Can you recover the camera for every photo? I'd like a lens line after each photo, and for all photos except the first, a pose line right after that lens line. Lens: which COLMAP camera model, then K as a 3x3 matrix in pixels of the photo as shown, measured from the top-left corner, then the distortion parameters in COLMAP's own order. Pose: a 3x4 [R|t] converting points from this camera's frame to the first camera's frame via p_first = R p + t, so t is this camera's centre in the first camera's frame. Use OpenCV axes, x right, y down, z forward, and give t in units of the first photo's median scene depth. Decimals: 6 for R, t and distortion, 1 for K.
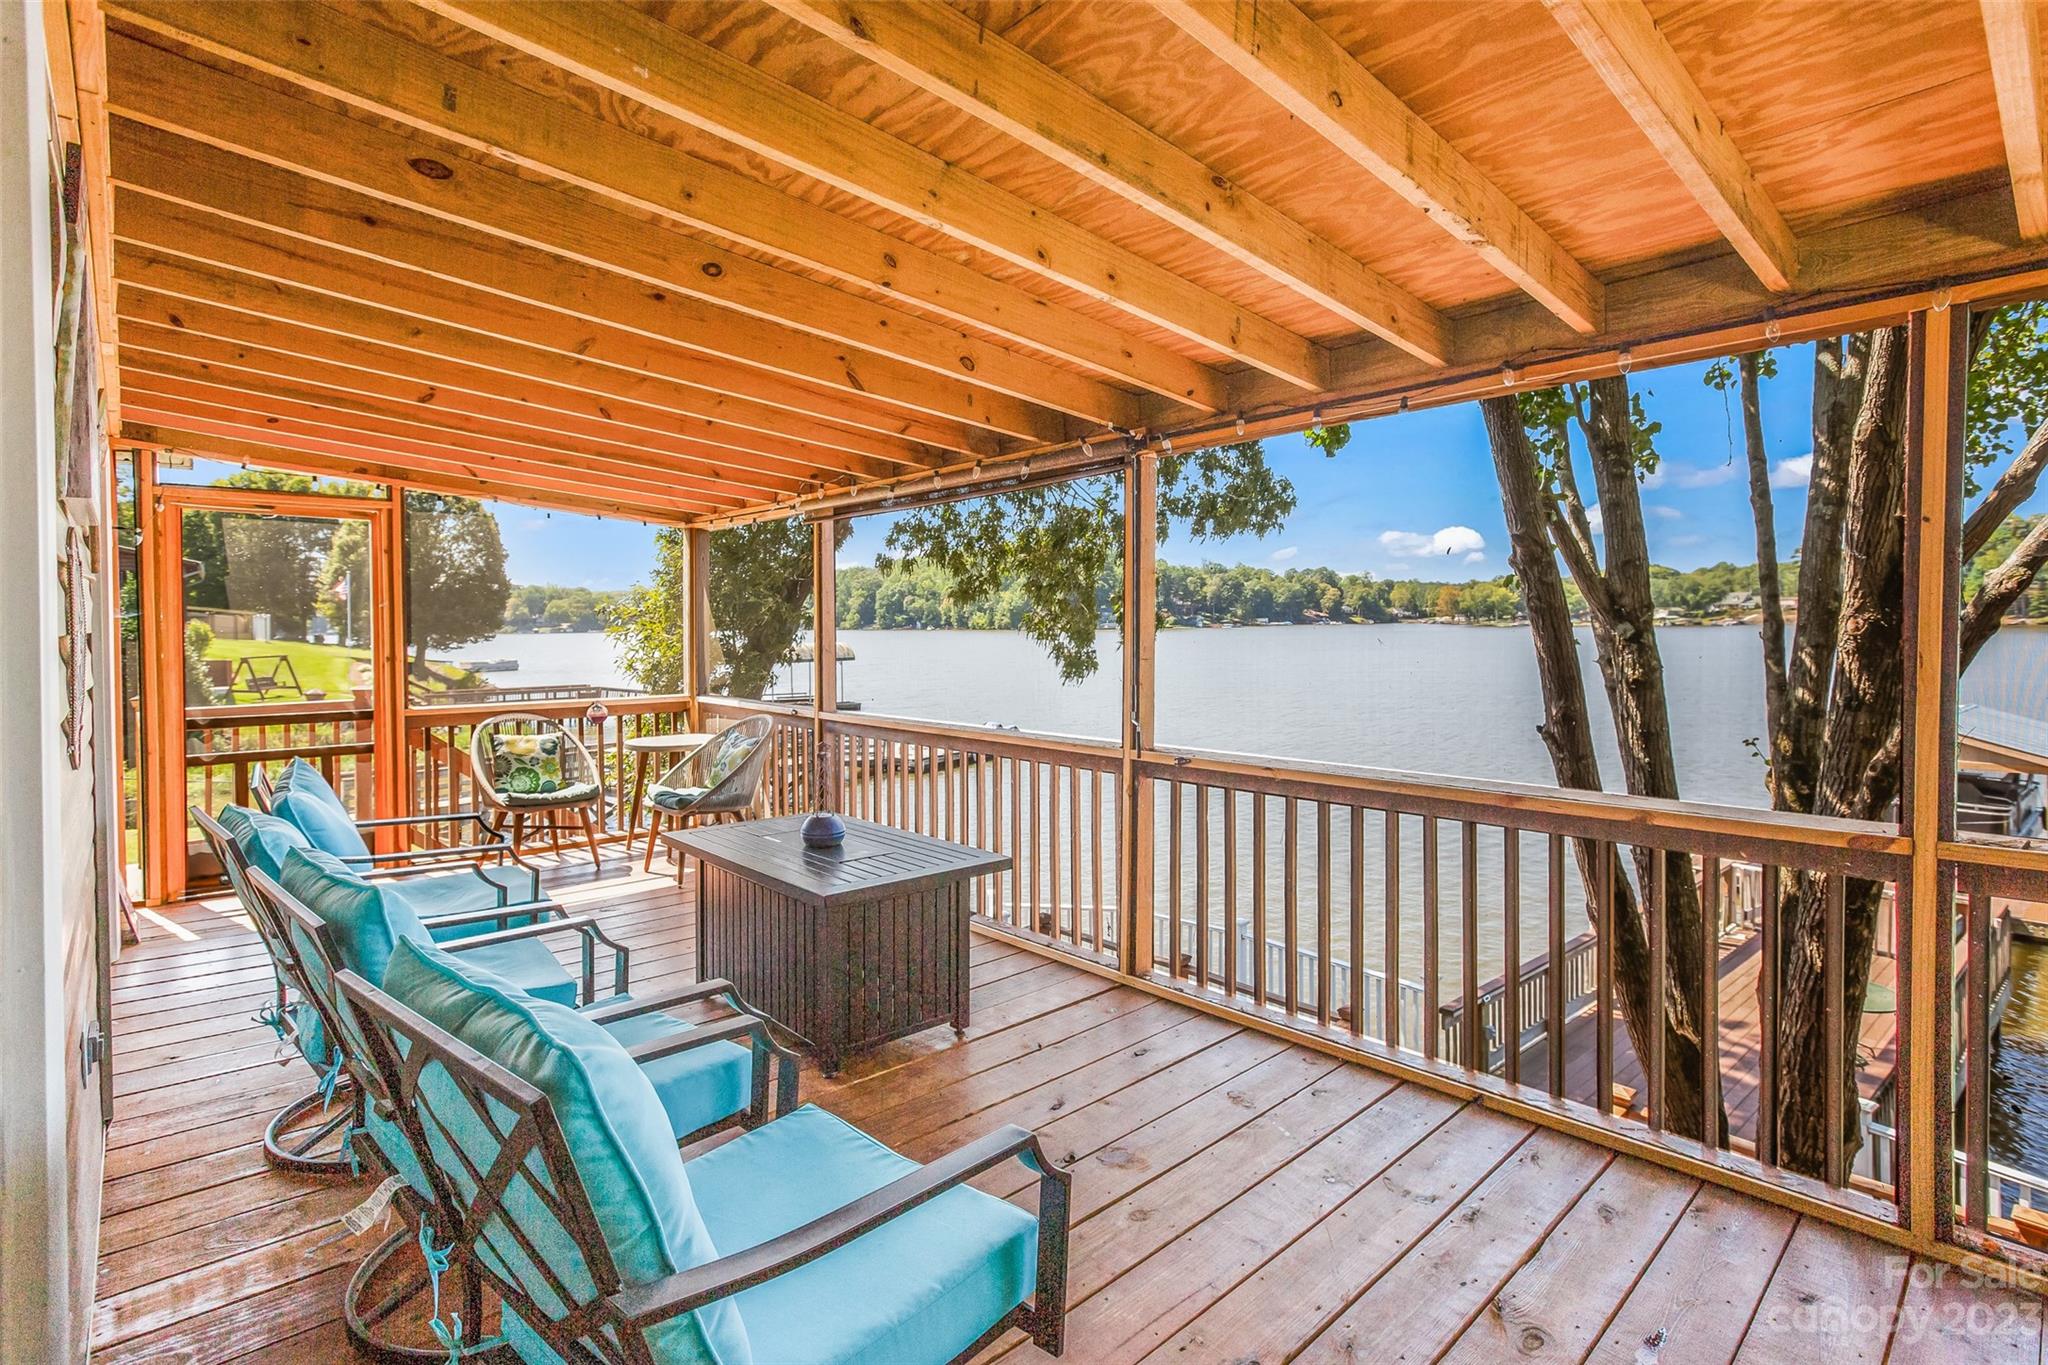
lens RADIAL K [[976.4, 0, 1026.0], [0, 976.4, 640.0], [0, 0, 1]] dist [-0.028700, 0.021326]
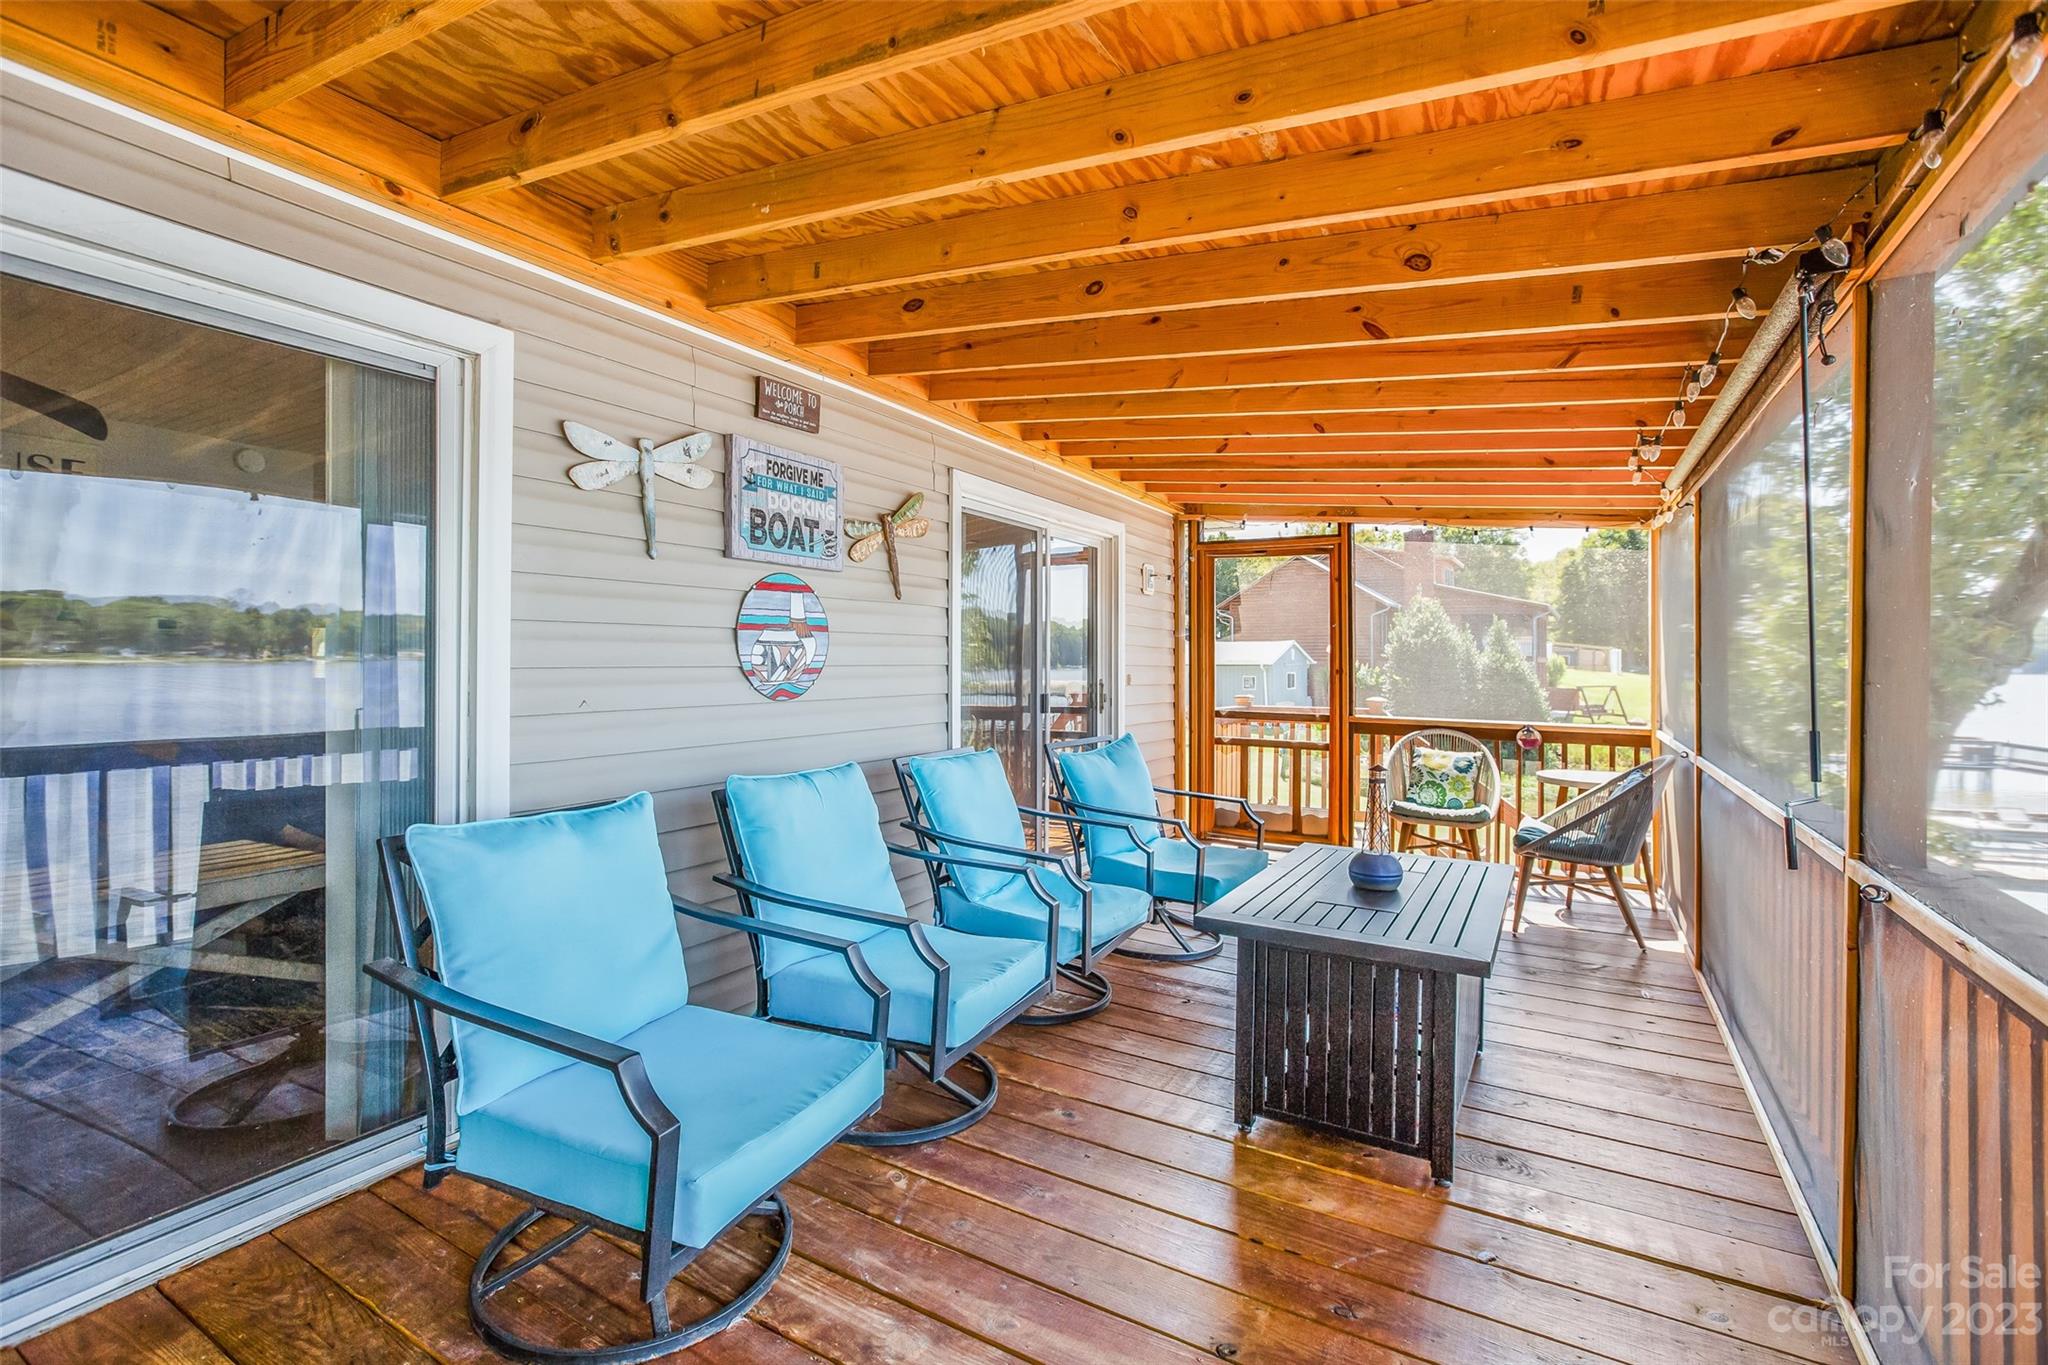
lens RADIAL K [[935.0, 0, 1016.1], [0, 935.0, 659.3], [0, 0, 1]] dist [-0.025321, -0.000026]
pose [[0.295476, 0.010903, -0.955288, 0.292385], [-0.027423, 0.999620, 0.002927, 0.011819], [0.954957, 0.025332, 0.295662, 0.288834]]
